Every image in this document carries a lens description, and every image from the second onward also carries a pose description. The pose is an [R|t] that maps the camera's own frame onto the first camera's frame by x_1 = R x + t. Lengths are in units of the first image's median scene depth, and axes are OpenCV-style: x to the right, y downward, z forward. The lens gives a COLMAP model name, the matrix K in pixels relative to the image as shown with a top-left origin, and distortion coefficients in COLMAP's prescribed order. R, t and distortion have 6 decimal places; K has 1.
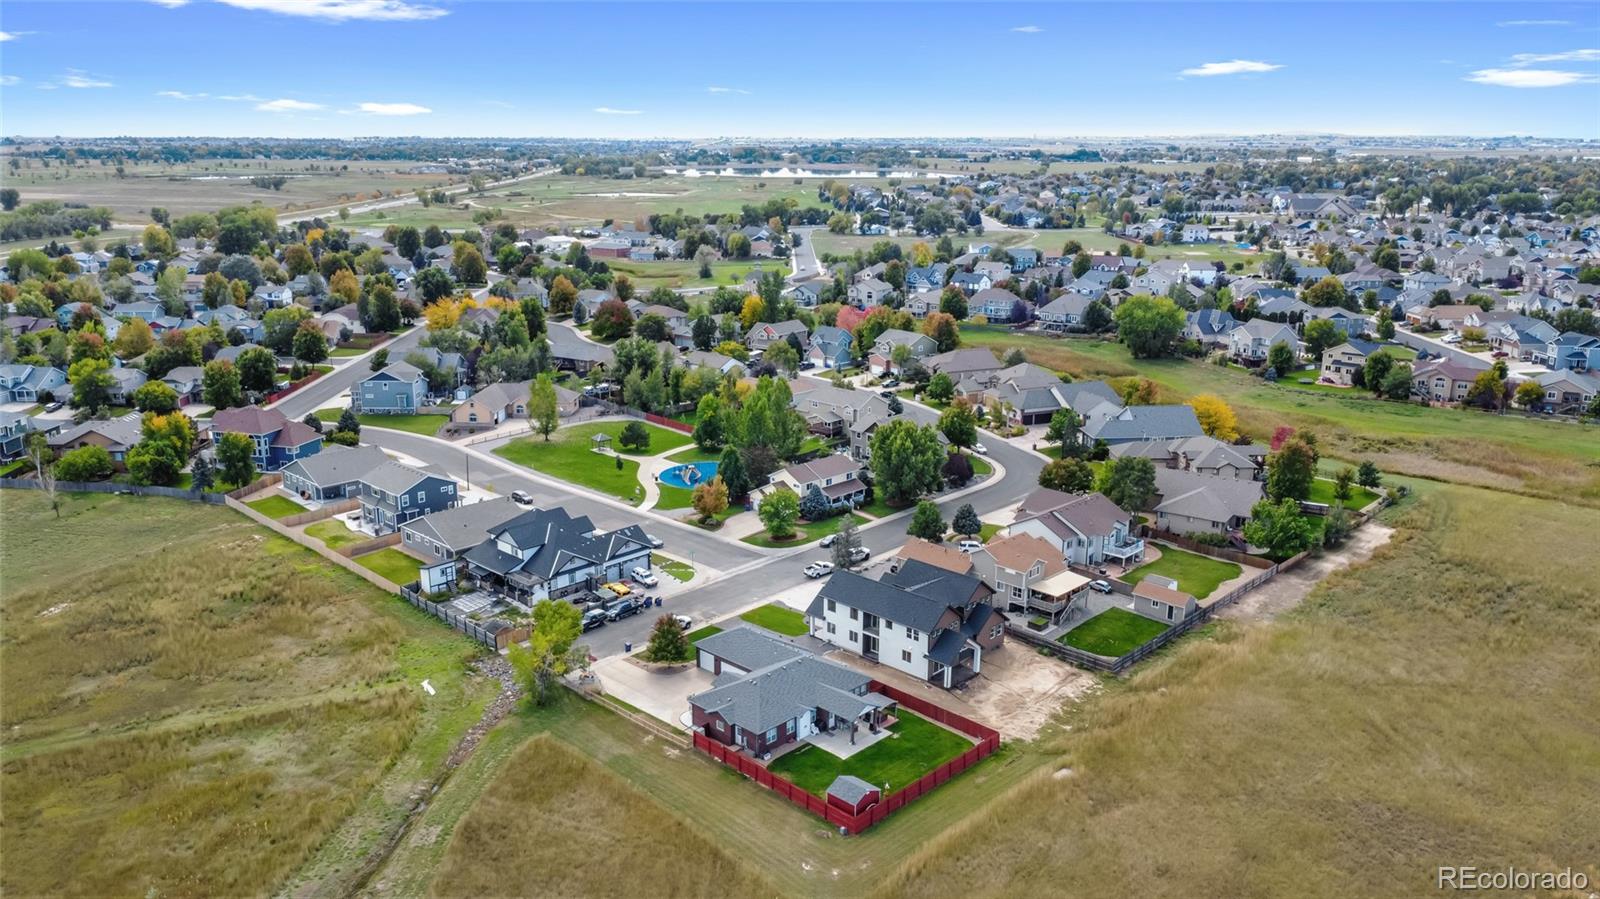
lens RADIAL K [[1186.5, 0, 800.0], [0, 1186.5, 449.5], [0, 0, 1]] dist [0.005897, 0.001686]
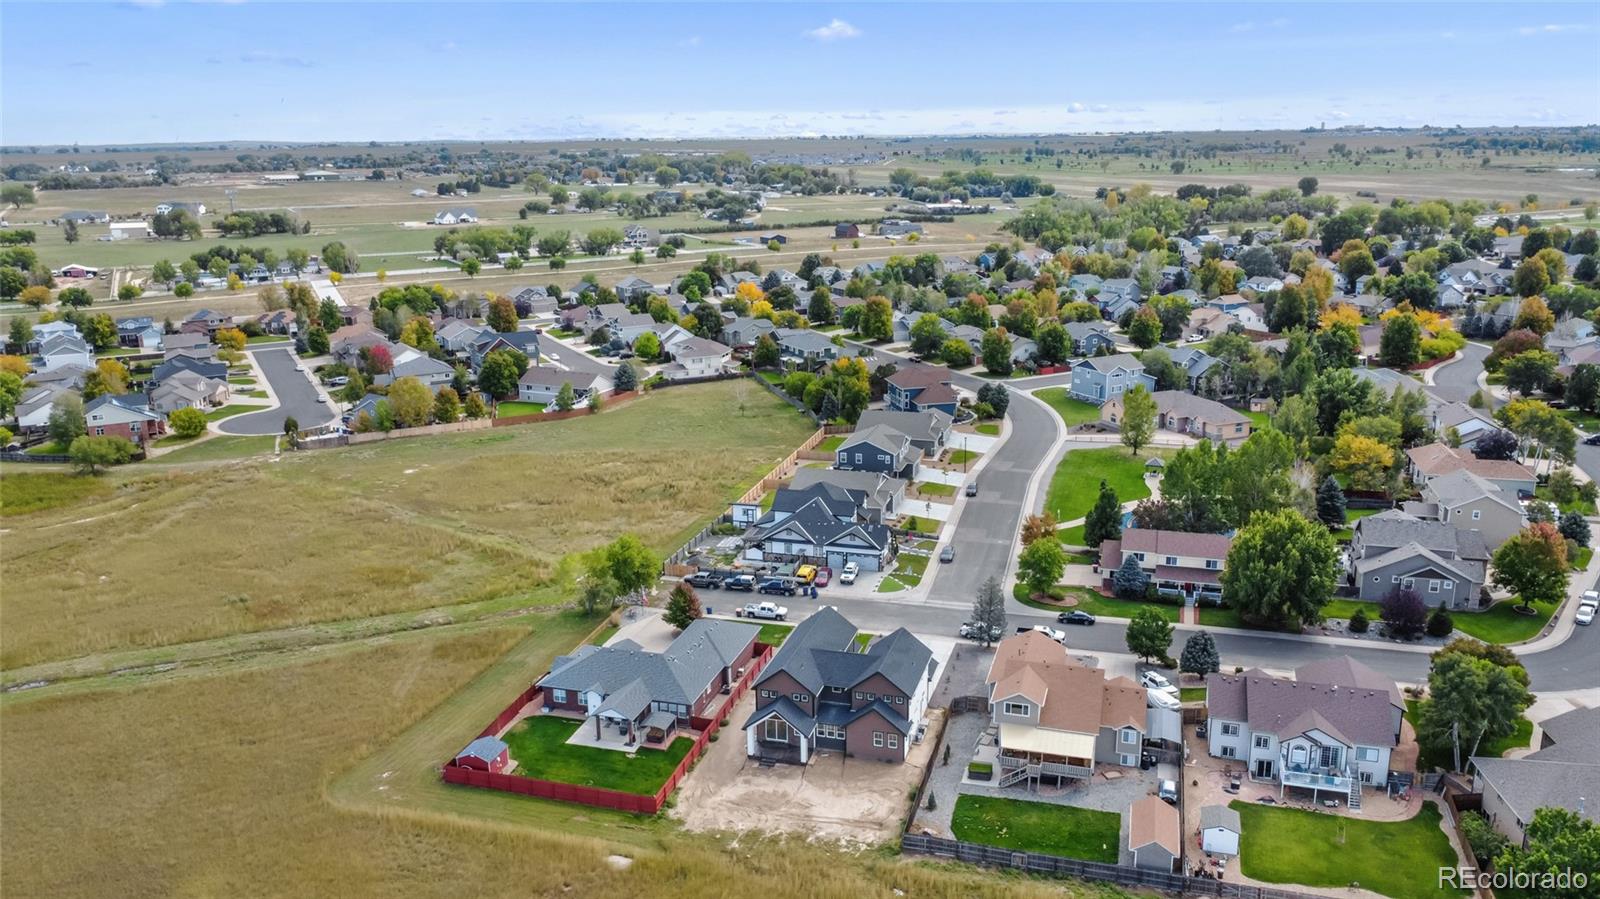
lens RADIAL K [[1186.5, 0, 800.0], [0, 1186.5, 449.5], [0, 0, 1]] dist [0.005897, 0.001686]
pose [[0.474026, 0.219010, -0.852839, 0.703321], [-0.212471, 0.968402, 0.130591, -0.119139], [0.854491, 0.119300, 0.505581, 0.461480]]
